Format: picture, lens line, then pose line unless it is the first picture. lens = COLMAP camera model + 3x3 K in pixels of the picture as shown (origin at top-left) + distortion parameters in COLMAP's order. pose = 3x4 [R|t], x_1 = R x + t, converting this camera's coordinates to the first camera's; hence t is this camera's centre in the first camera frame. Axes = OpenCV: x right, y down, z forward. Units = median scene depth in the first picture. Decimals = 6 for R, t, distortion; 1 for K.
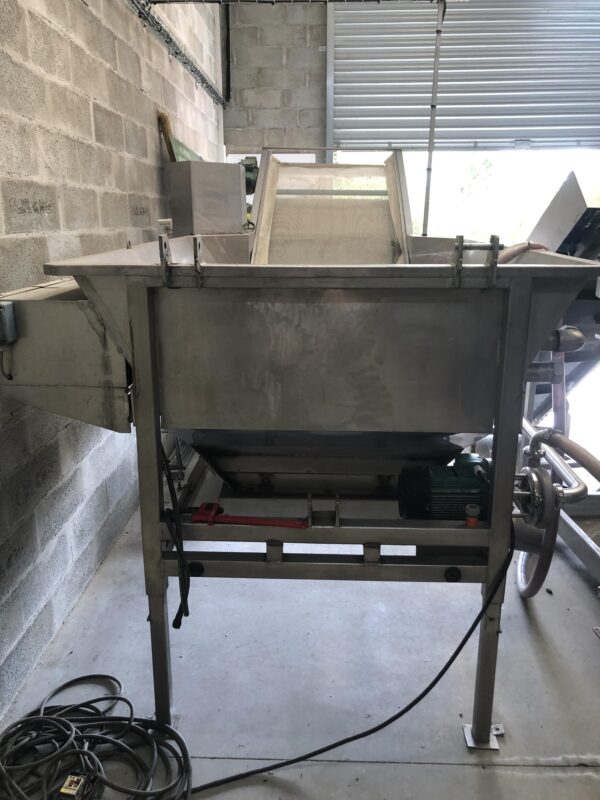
lens RADIAL K [[653.6, 0, 299.6], [0, 653.6, 397.9], [0, 0, 1]] dist [0.024818, -0.015327]
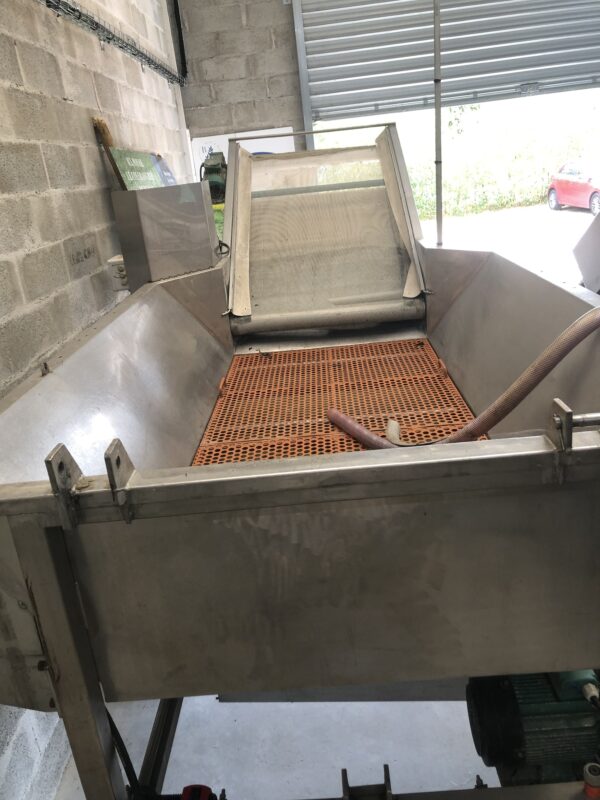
lens RADIAL K [[653.6, 0, 299.8], [0, 653.6, 397.9], [0, 0, 1]] dist [0.024818, -0.015327]
pose [[0.994036, -0.108389, -0.012045, 0.009560], [0.108987, 0.991259, 0.074351, -0.132427], [0.003880, -0.075220, 0.997159, 0.175162]]
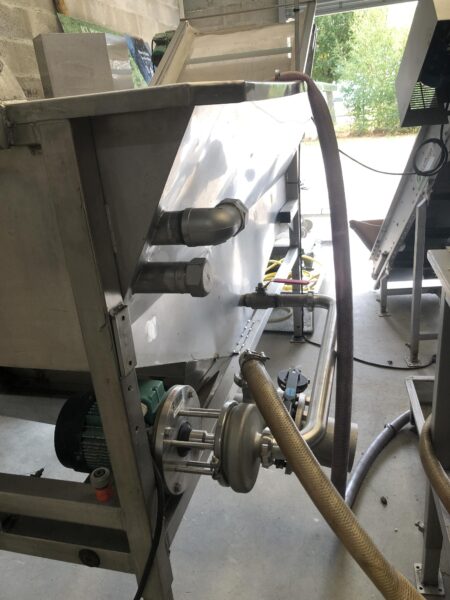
lens RADIAL K [[490.2, 0, 221.7], [0, 490.2, 302.5], [0, 0, 1]] dist [0.024818, -0.015327]
pose [[0.969360, -0.000492, -0.245642, 0.241242], [0.029688, 0.992903, 0.115165, -0.031415], [0.243842, -0.118929, 0.962495, 0.260330]]
